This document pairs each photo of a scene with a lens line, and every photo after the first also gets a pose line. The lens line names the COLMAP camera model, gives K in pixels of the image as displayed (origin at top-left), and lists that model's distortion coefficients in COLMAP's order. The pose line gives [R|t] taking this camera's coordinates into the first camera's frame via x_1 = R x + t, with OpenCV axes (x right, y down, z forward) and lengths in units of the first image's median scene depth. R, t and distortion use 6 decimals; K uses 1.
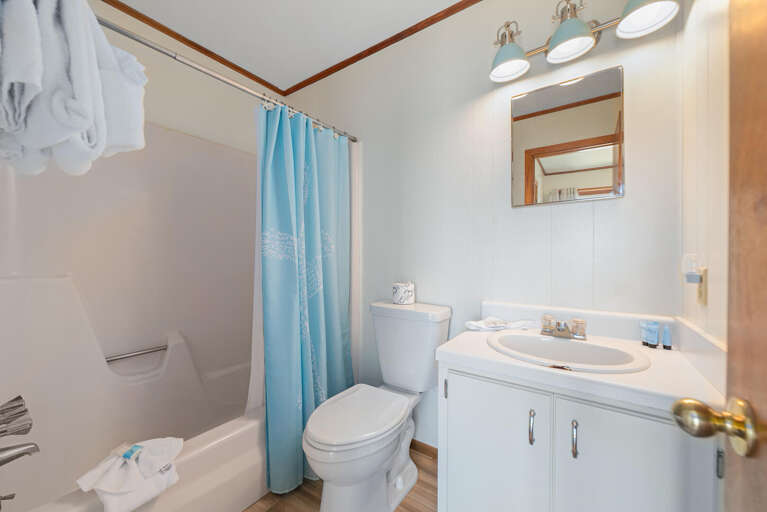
lens RADIAL K [[301.6, 0, 384.6], [0, 301.6, 264.6], [0, 0, 1]] dist [-0.001375, -0.000059]
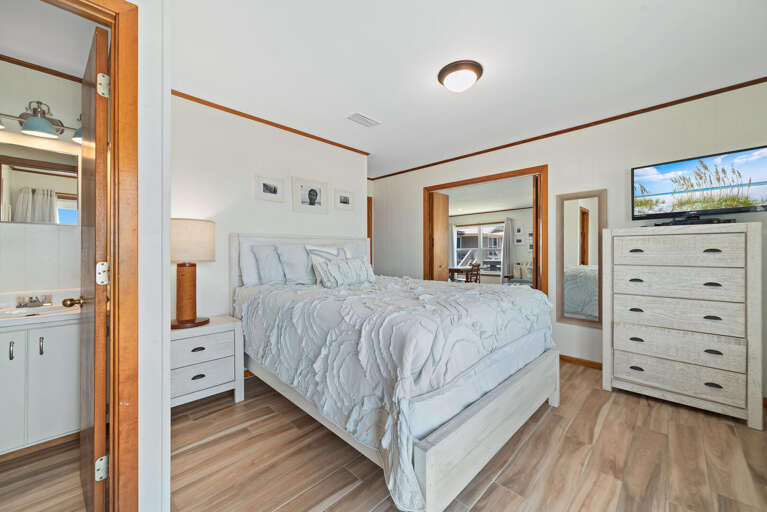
lens RADIAL K [[290.6, 0, 386.0], [0, 290.6, 251.0], [0, 0, 1]] dist [0.022998, 0.000155]
pose [[0.180555, -0.002399, 0.983562, -0.884227], [0.001561, 0.999996, 0.002152, -0.104387], [-0.983564, 0.001147, 0.180558, -1.549201]]
